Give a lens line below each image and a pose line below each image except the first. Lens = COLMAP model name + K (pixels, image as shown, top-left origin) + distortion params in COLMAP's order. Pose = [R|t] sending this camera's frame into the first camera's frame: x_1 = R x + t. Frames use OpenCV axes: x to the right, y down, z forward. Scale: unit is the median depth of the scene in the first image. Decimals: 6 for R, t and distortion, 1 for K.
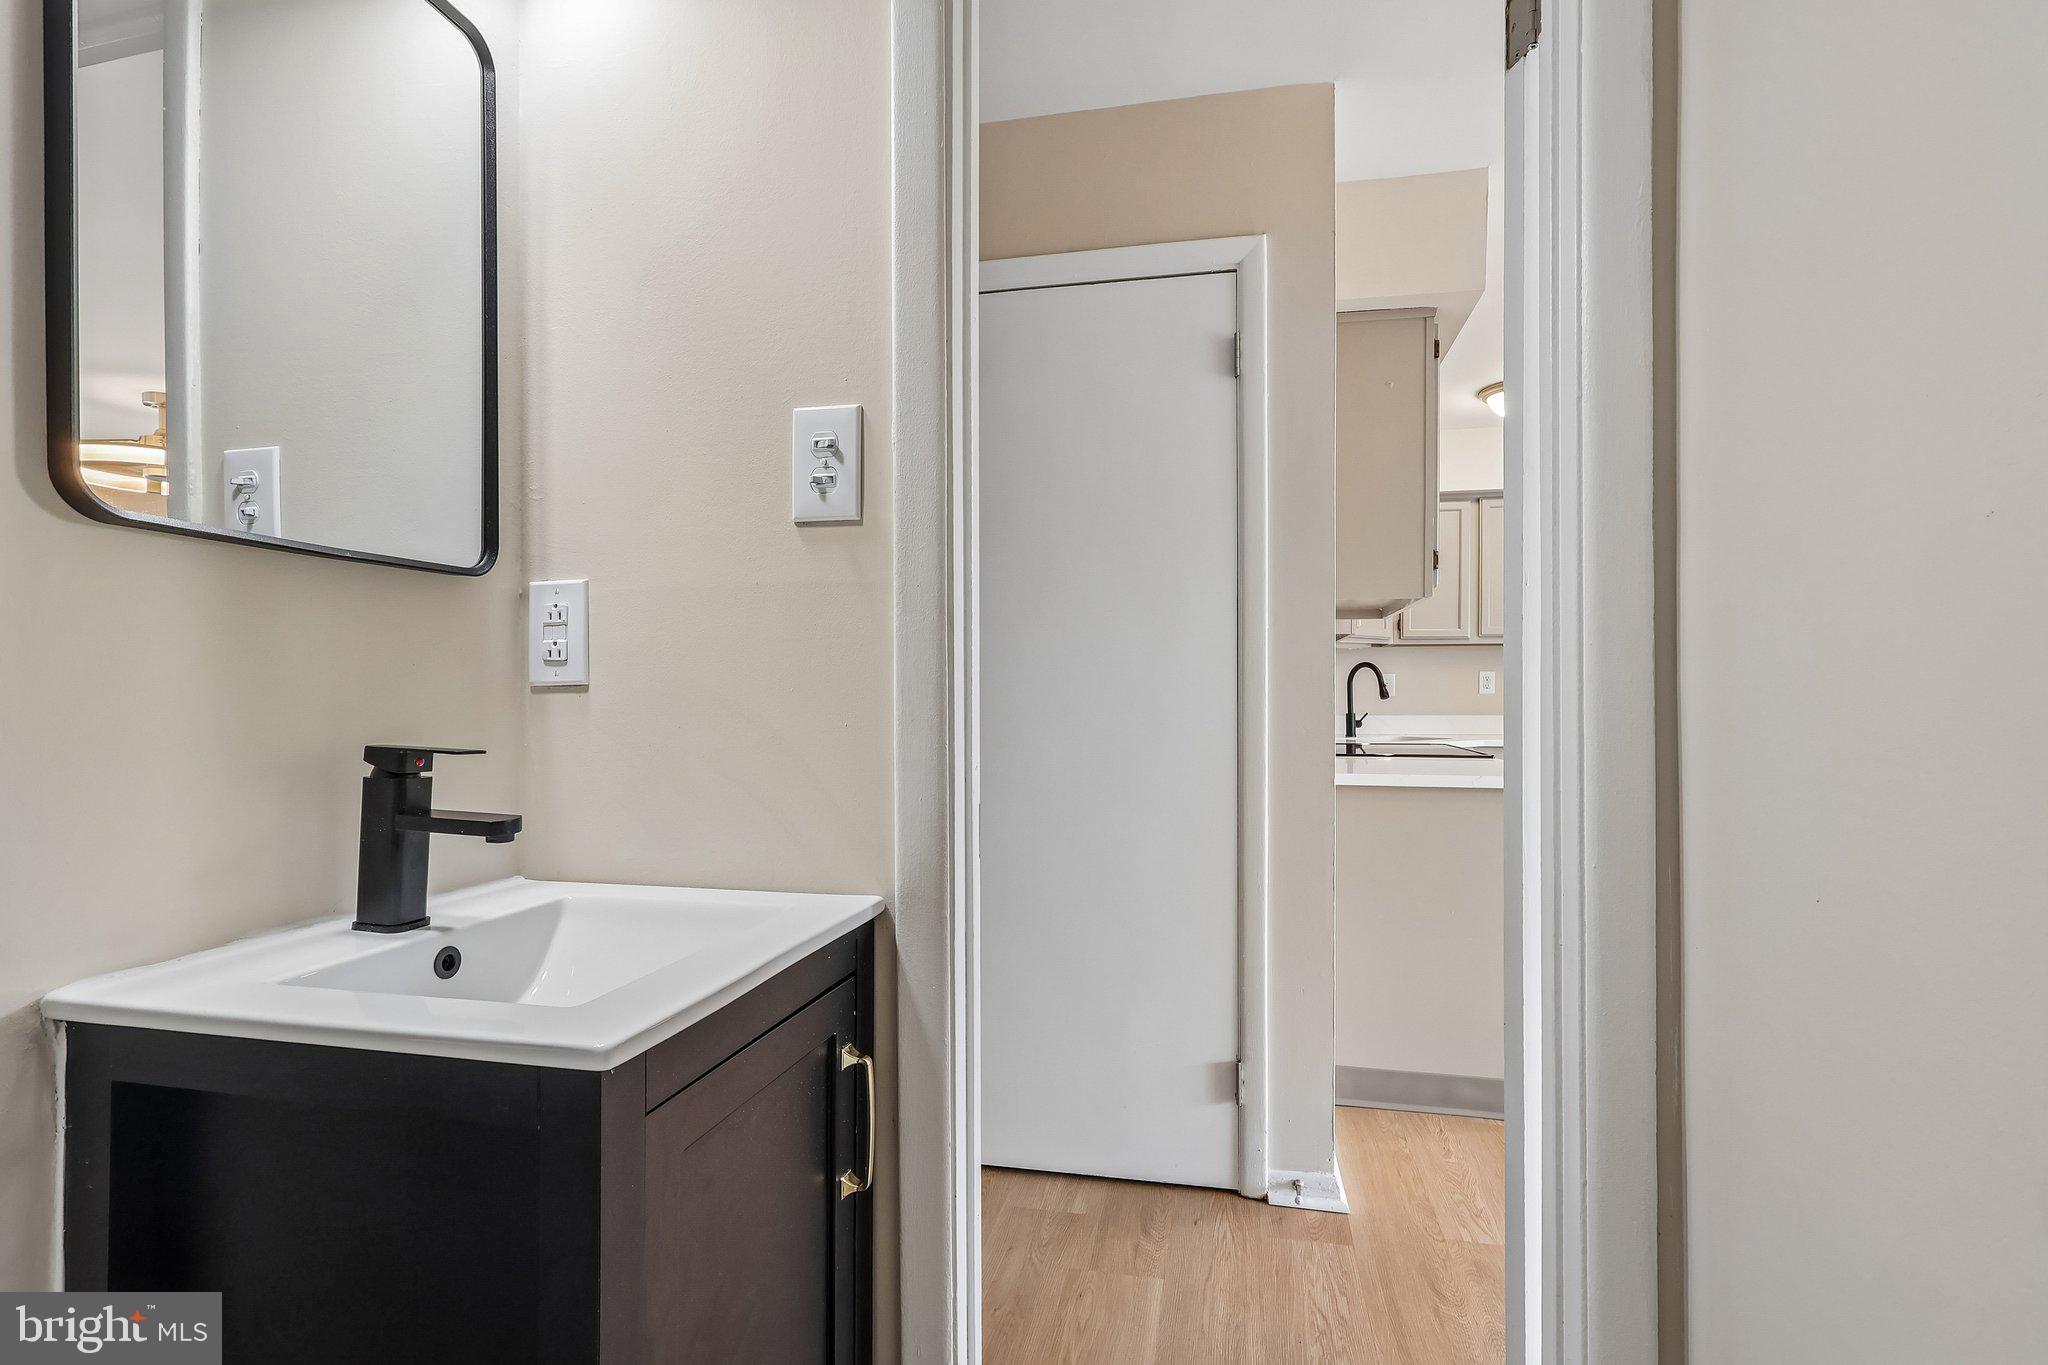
lens RADIAL K [[938.3, 0, 1022.5], [0, 938.3, 682.0], [0, 0, 1]] dist [0.008266, -0.000320]
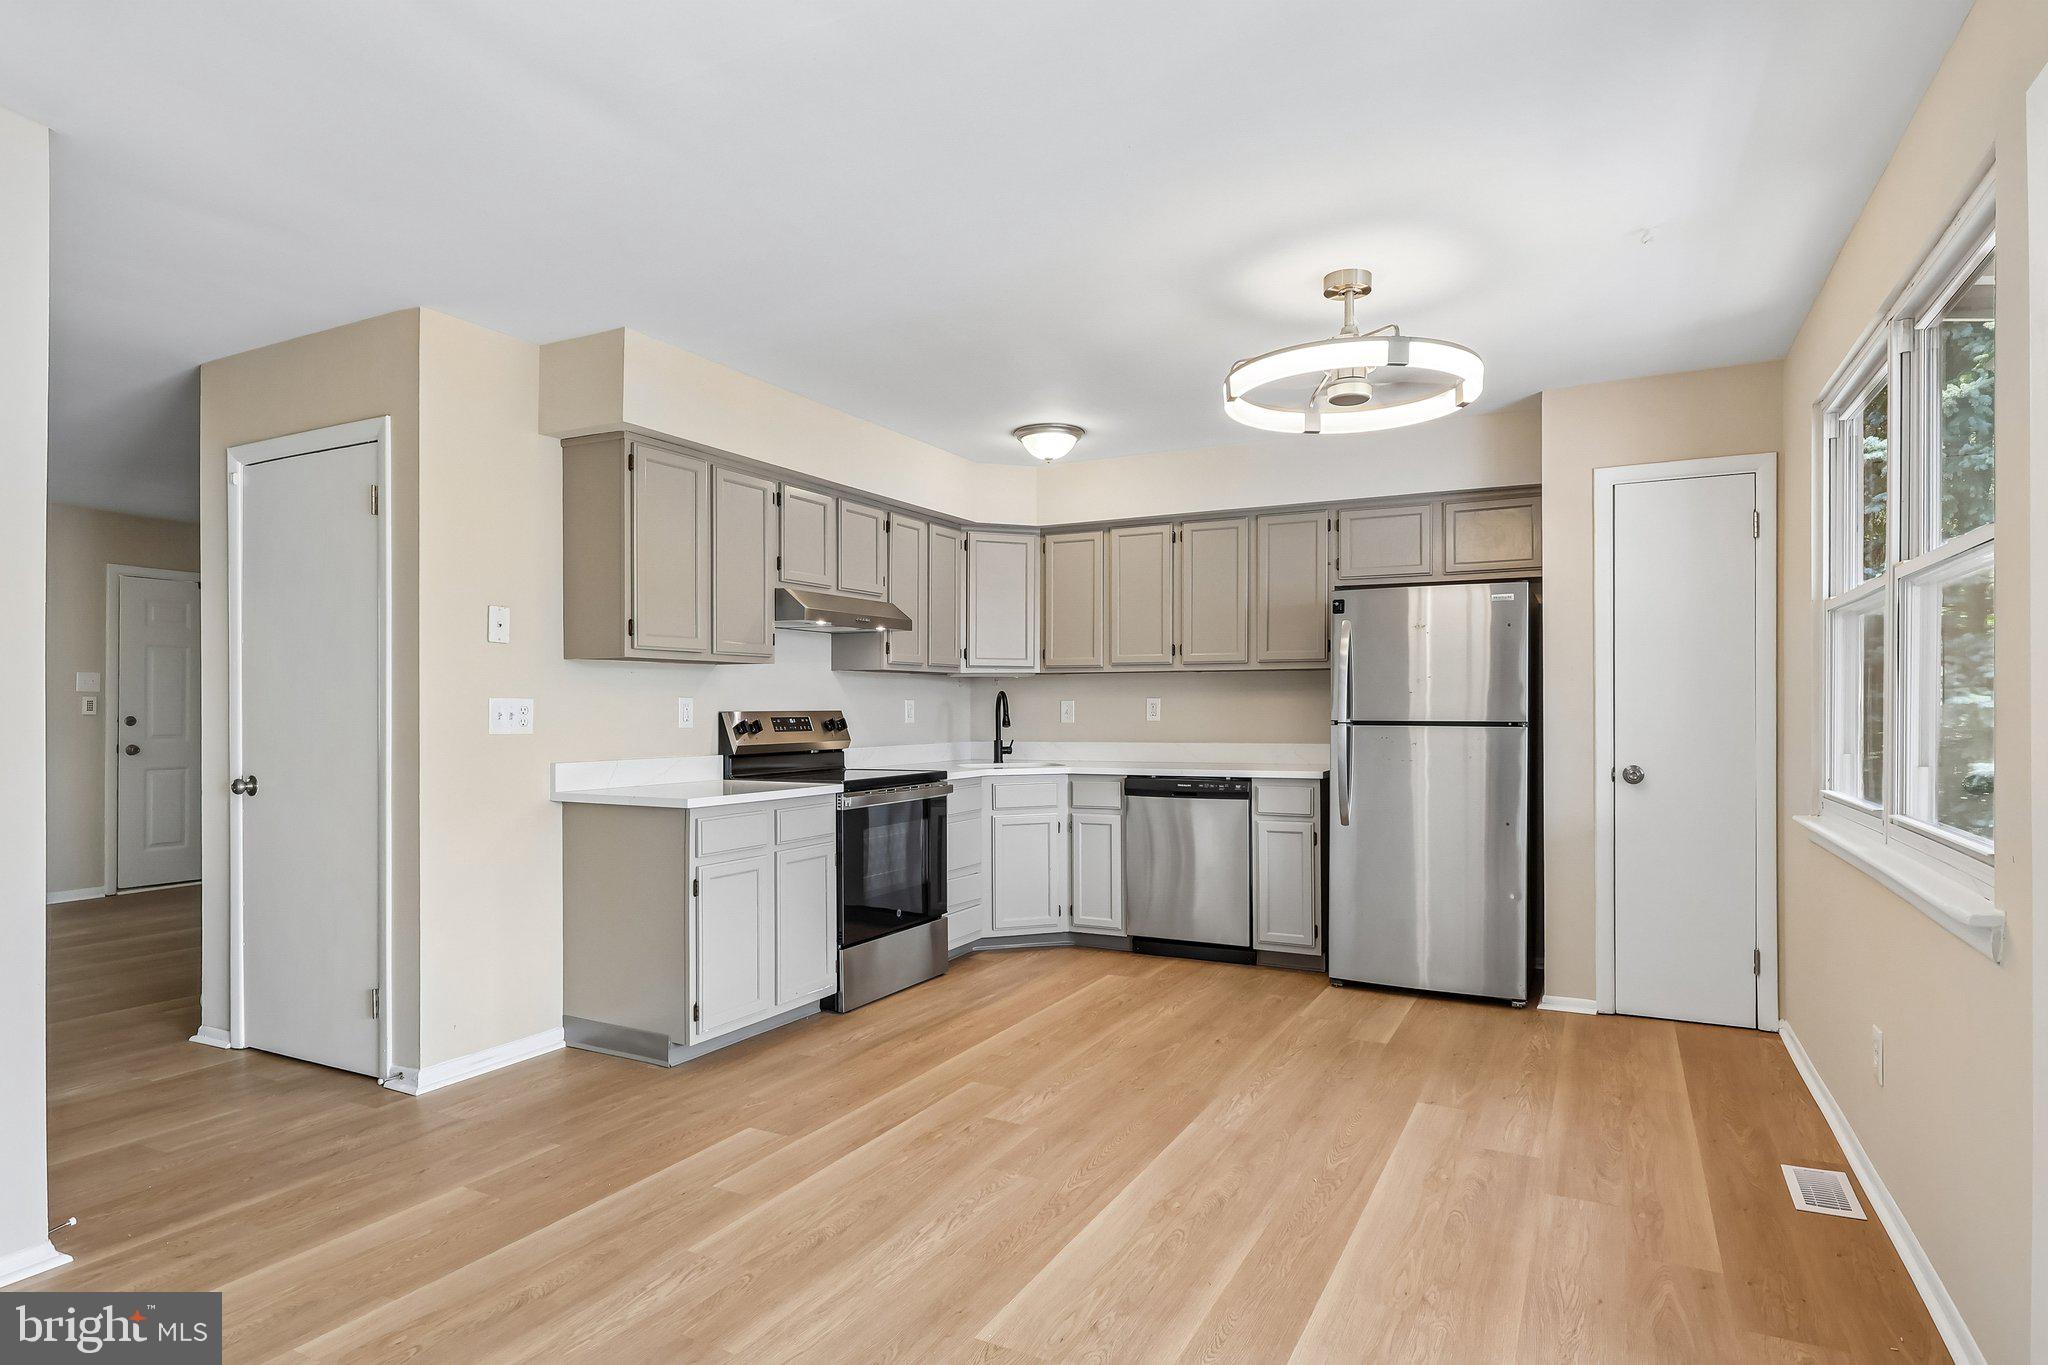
lens RADIAL K [[1082.4, 0, 1015.3], [0, 1082.4, 701.7], [0, 0, 1]] dist [-0.002486, -0.000755]
pose [[0.966002, -0.002146, -0.258526, 0.688443], [0.005674, 0.999901, 0.012899, -0.024483], [0.258472, -0.013927, 0.965918, -0.150055]]
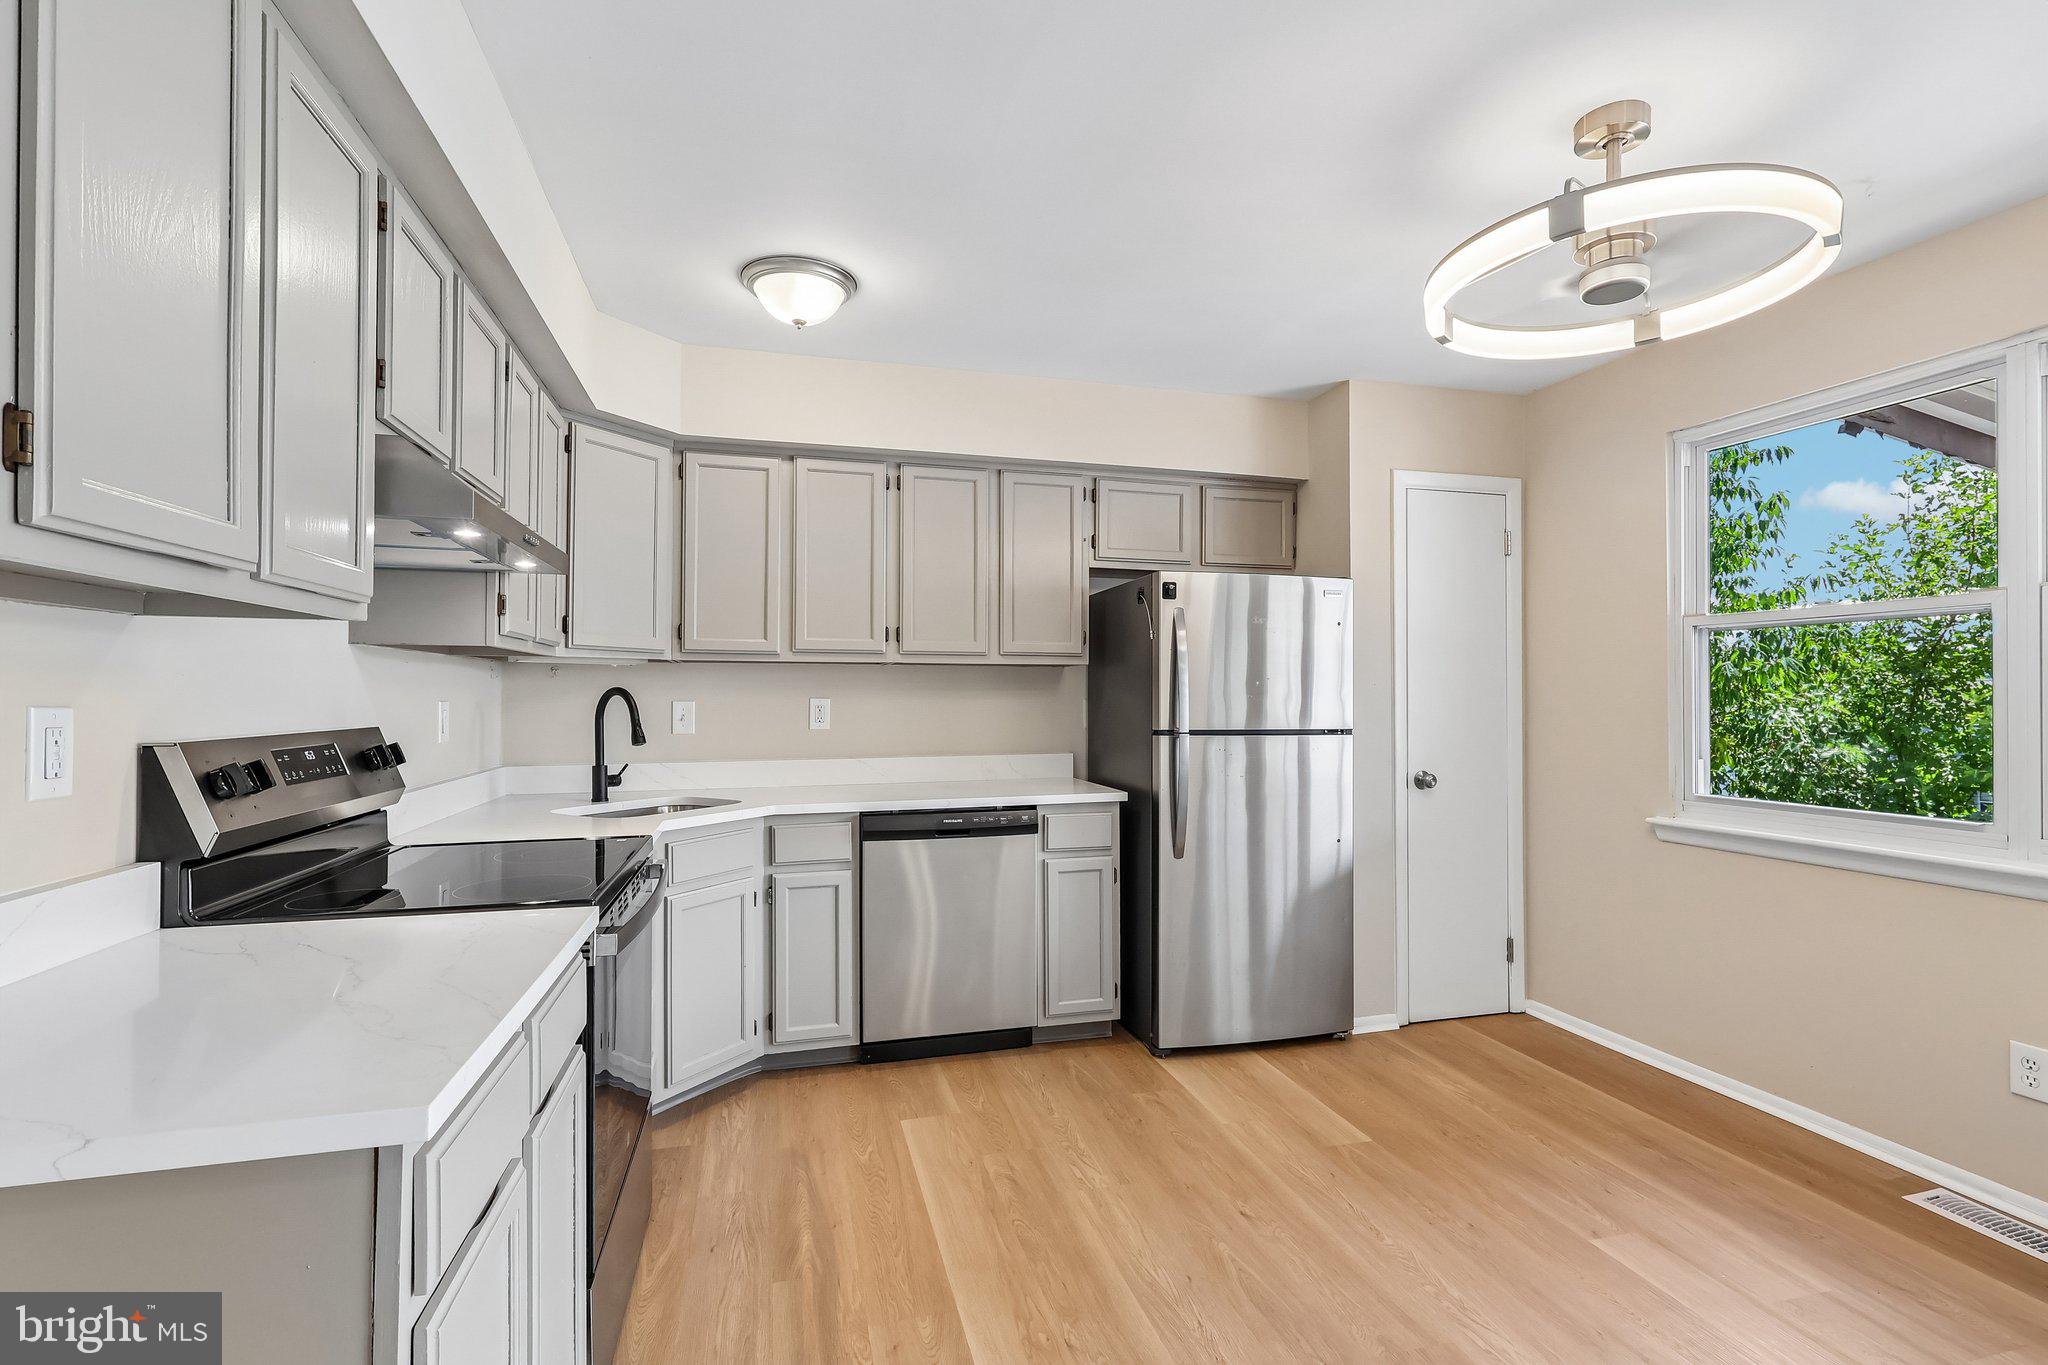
lens RADIAL K [[938.3, 0, 1015.7], [0, 938.3, 691.6], [0, 0, 1]] dist [0.008266, -0.000320]
pose [[0.882451, 0.004931, 0.470378, 0.302916], [-0.009289, 0.999933, 0.006944, -0.025180], [-0.470312, -0.010497, 0.882438, 0.300910]]
